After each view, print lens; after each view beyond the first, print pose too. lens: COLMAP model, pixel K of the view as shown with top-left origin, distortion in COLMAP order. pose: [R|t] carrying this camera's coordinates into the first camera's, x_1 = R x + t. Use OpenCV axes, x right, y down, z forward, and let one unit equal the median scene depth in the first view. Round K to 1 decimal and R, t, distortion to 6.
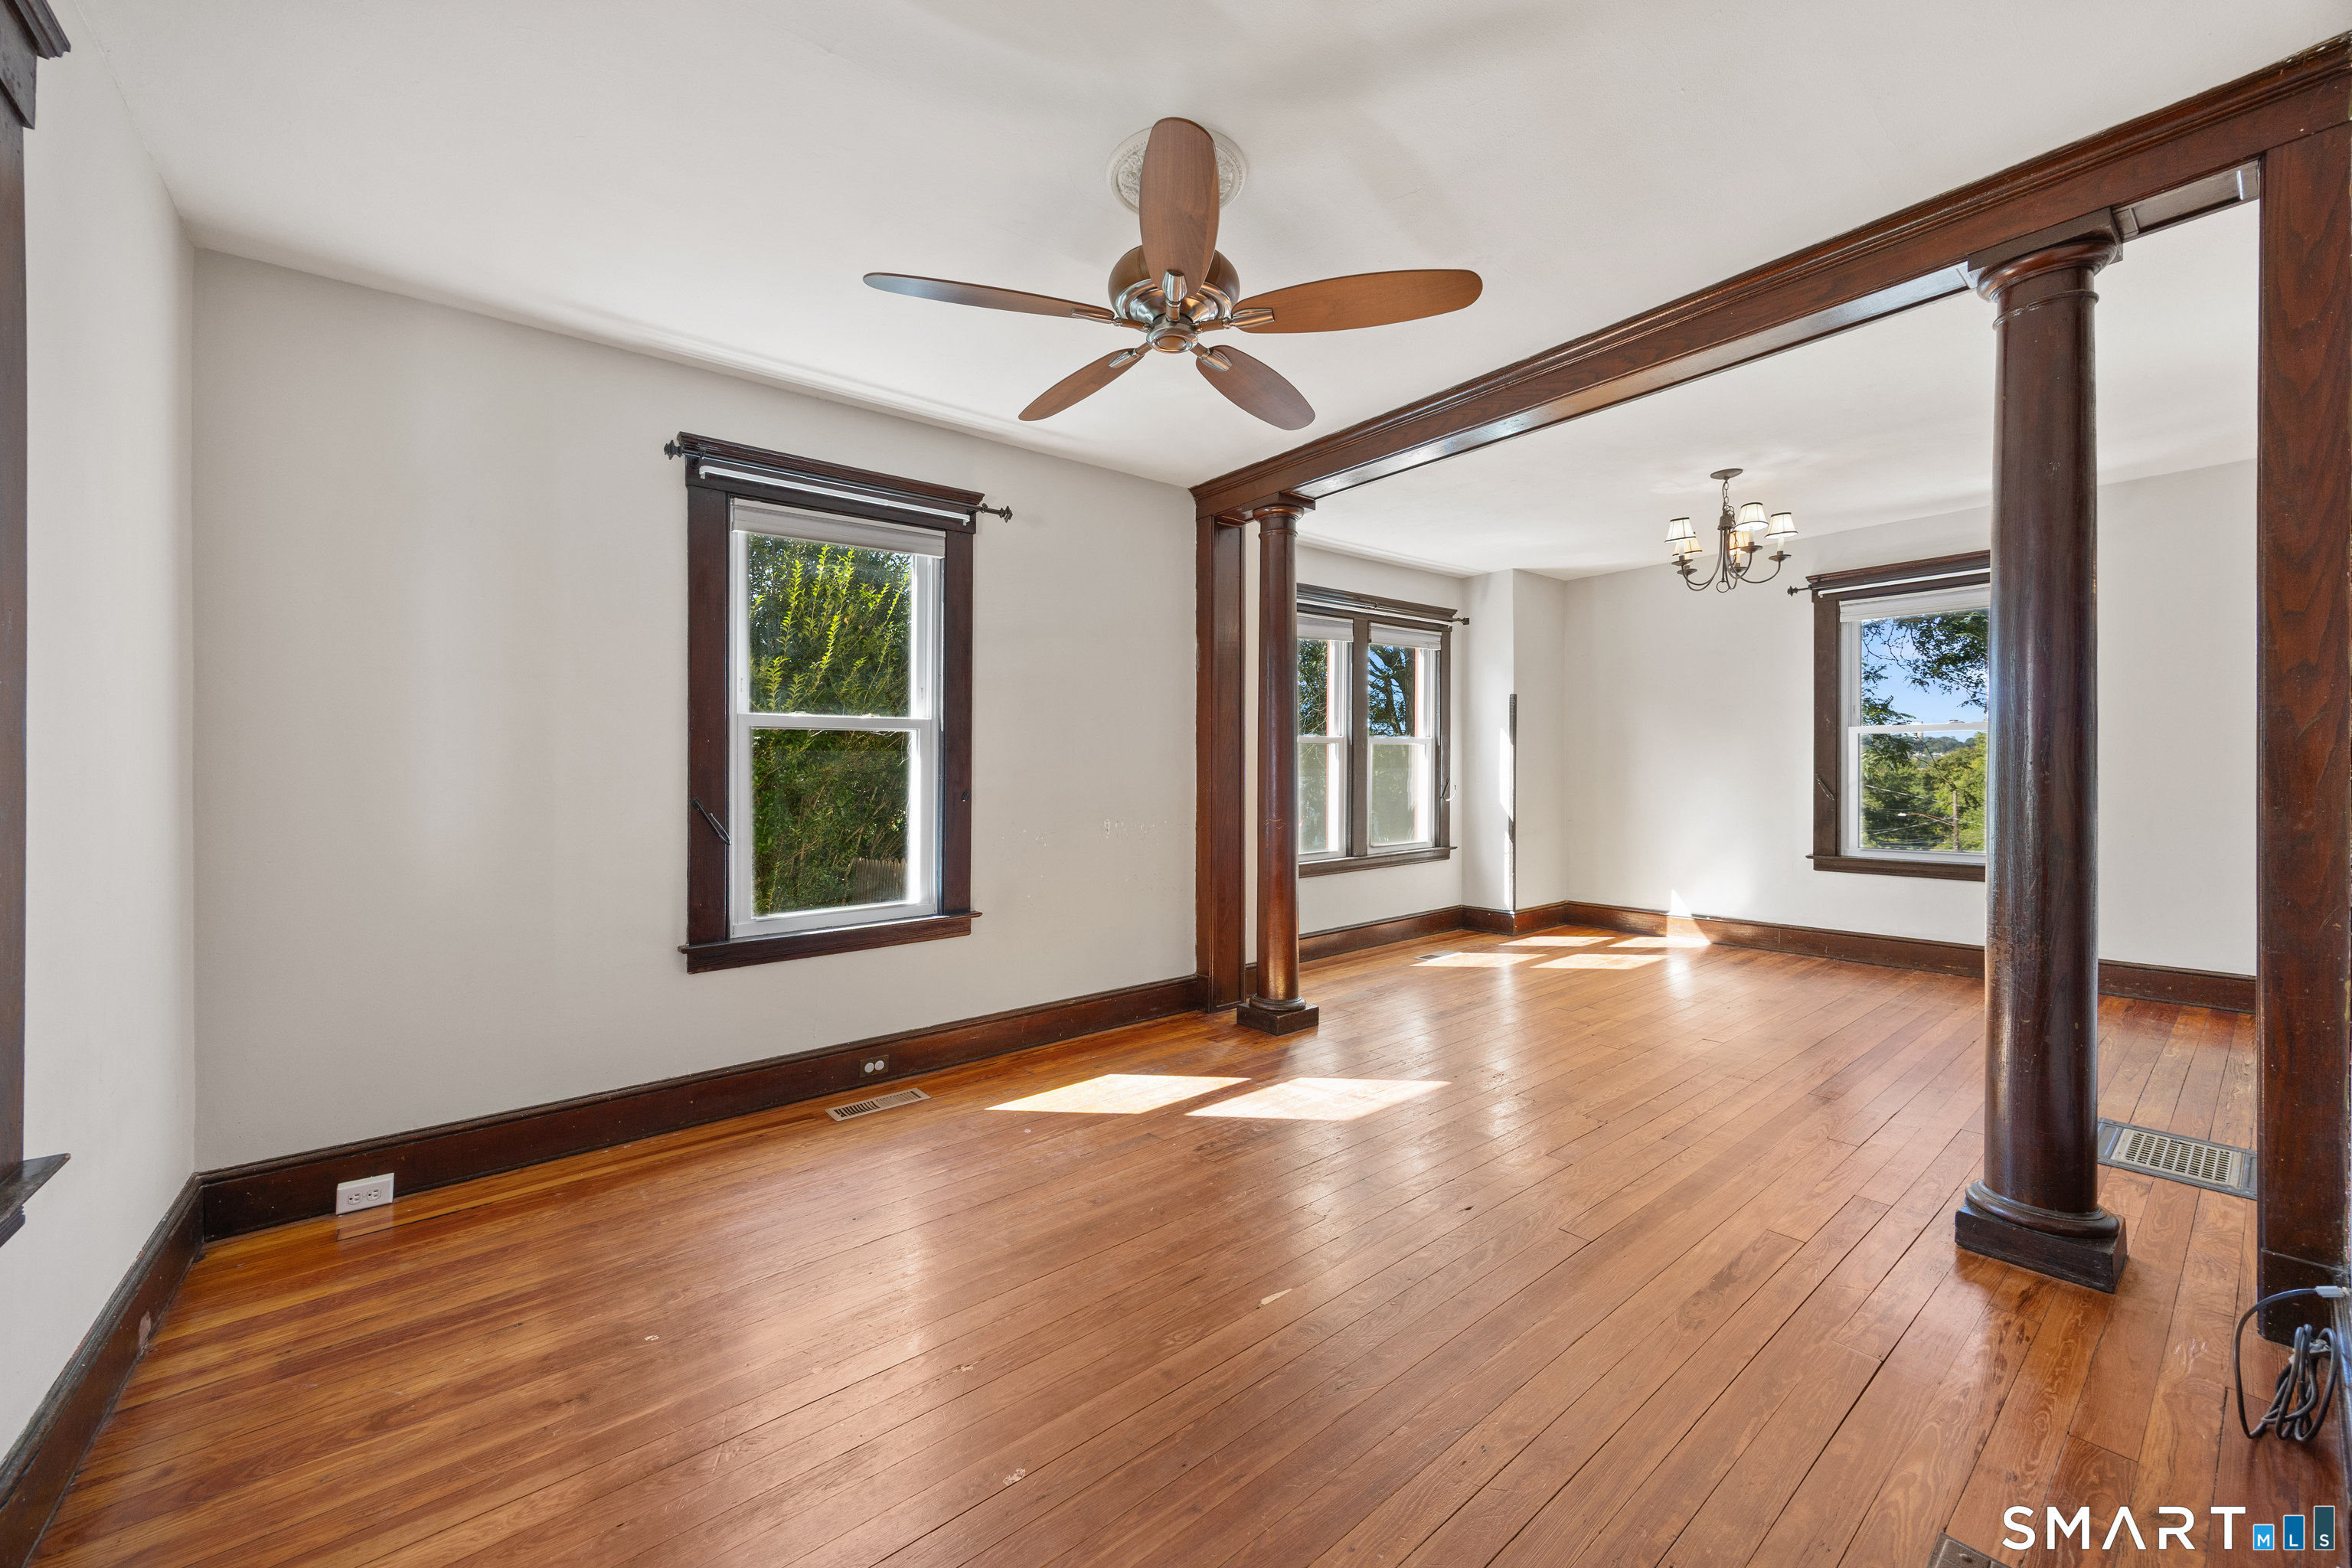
lens RADIAL K [[919.6, 0, 1216.7], [0, 919.6, 769.0], [0, 0, 1]] dist [-0.000575, 0.000091]
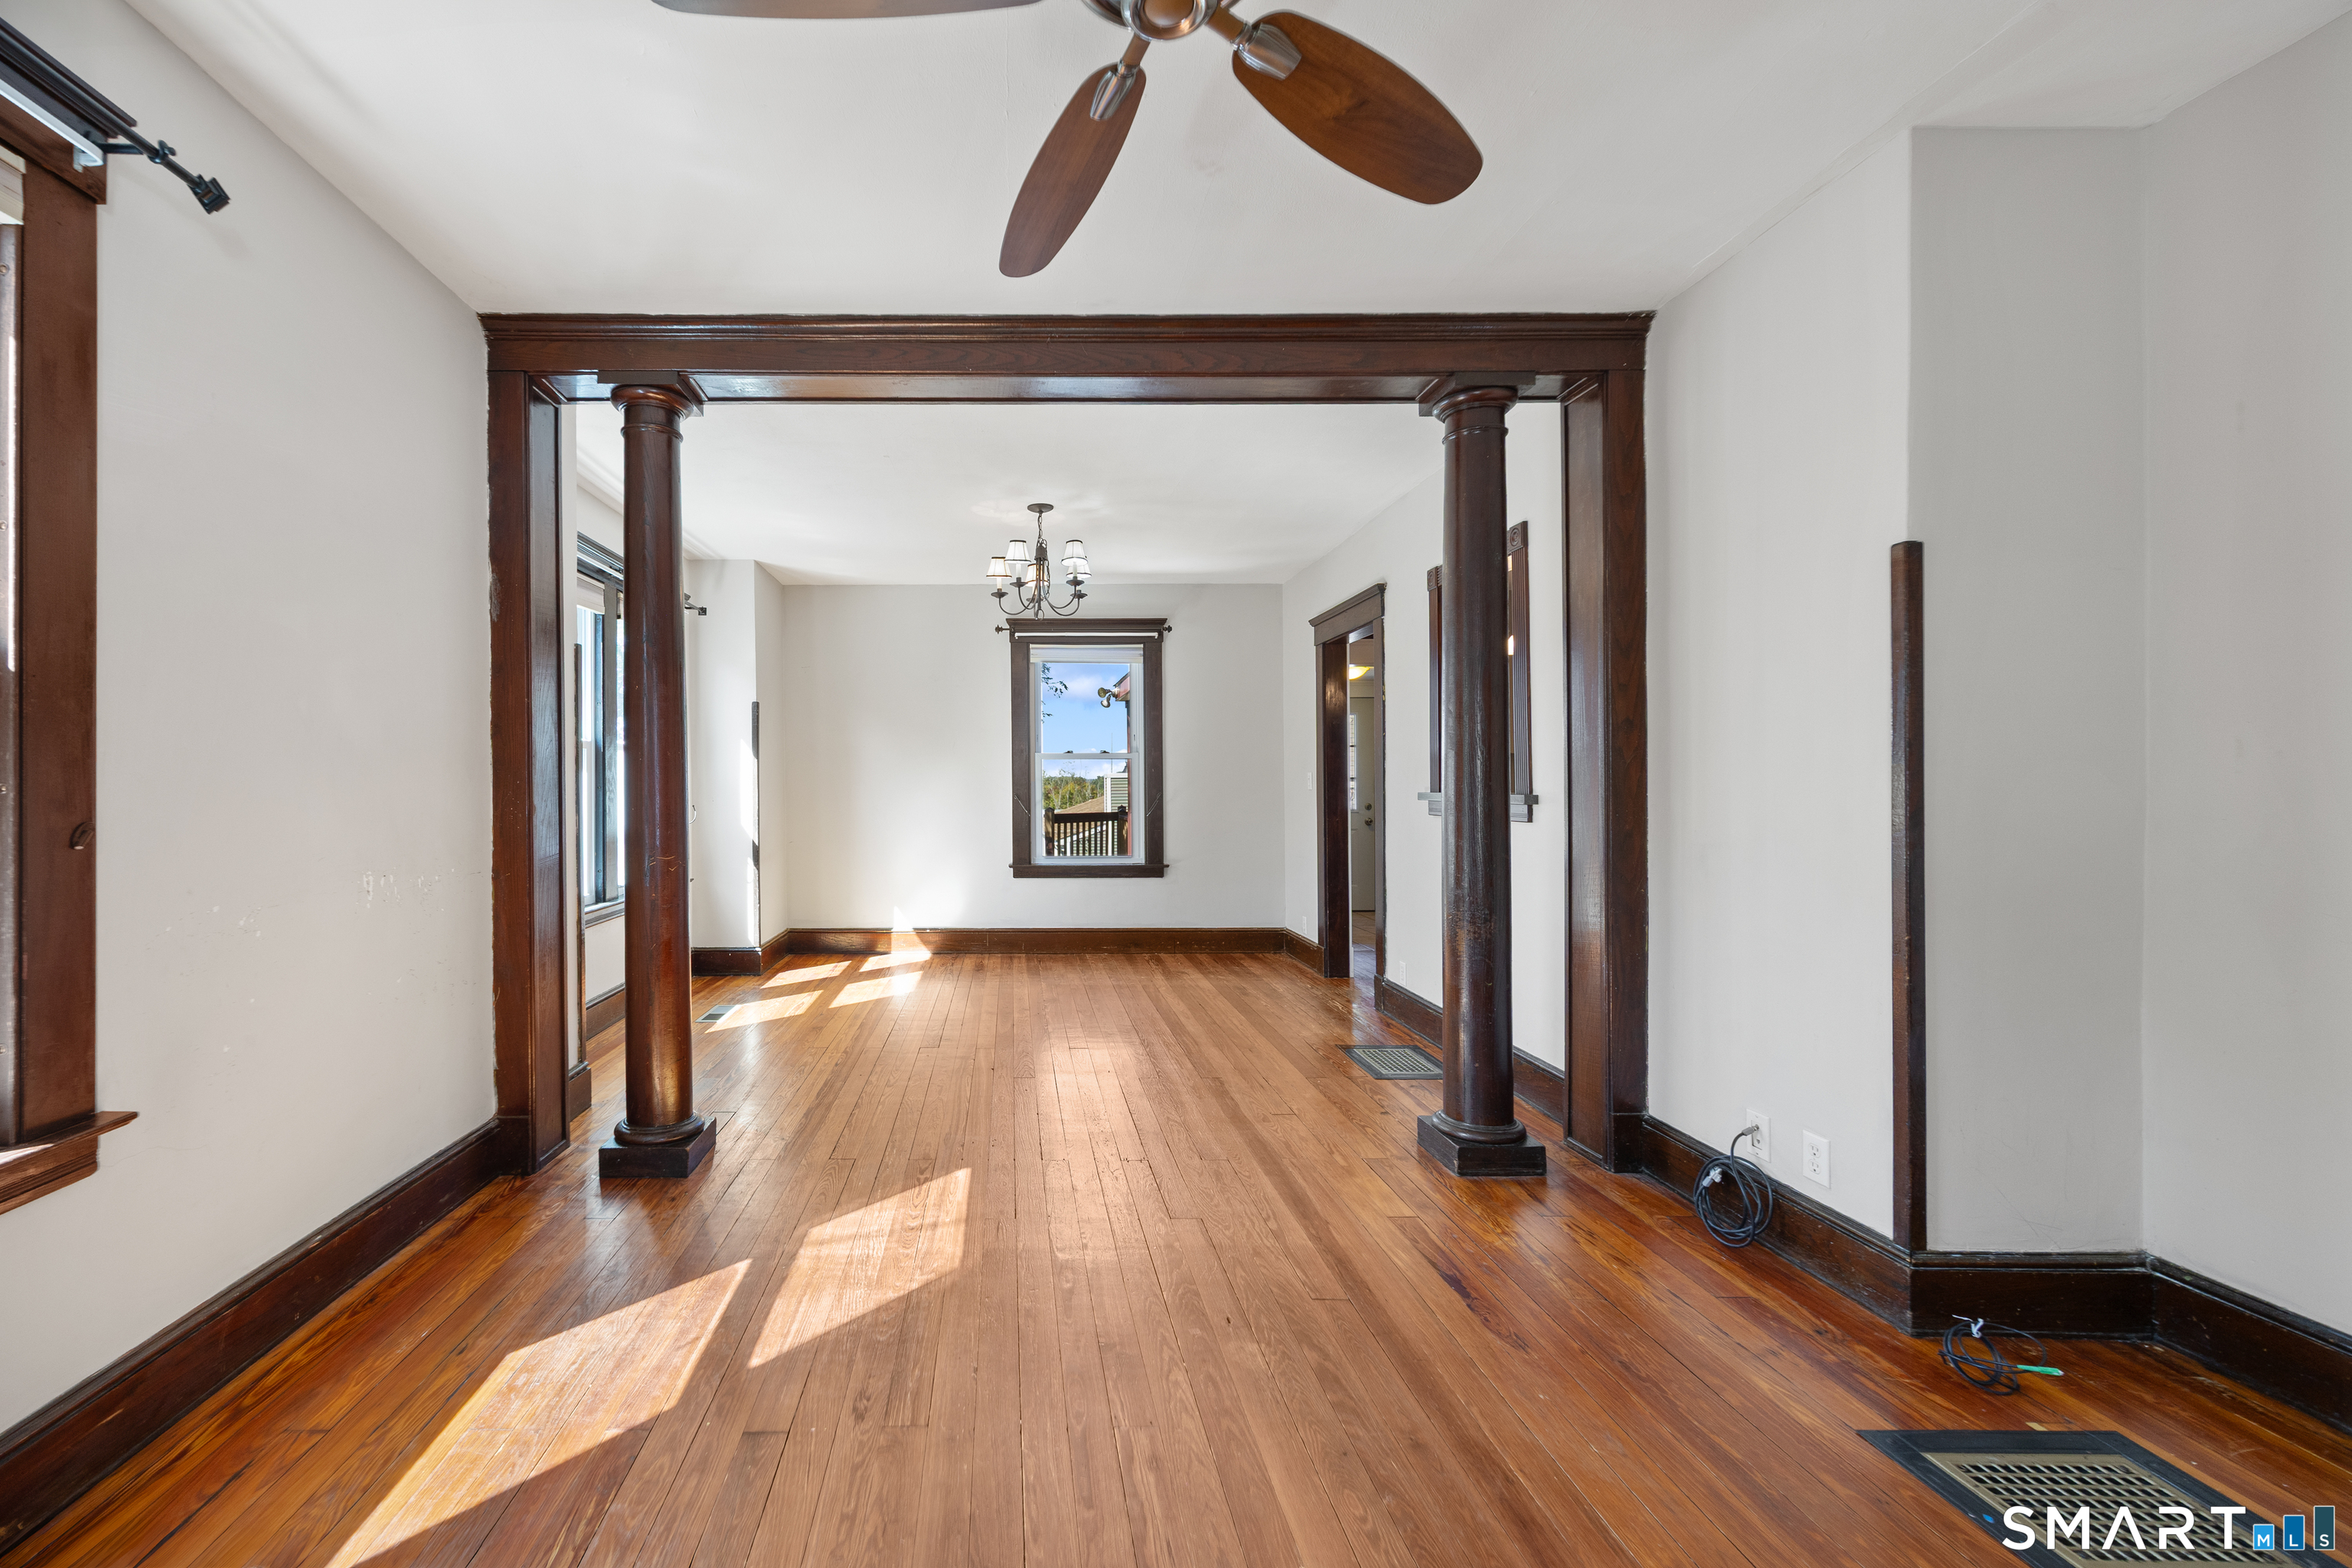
lens RADIAL K [[919.6, 0, 1258.0], [0, 919.6, 794.8], [0, 0, 1]] dist [-0.001862, -0.000100]
pose [[0.642294, 0.002410, 0.766454, -0.152001], [-0.008285, 0.999958, 0.003799, 0.002858], [-0.766413, -0.008790, 0.642287, 0.206611]]
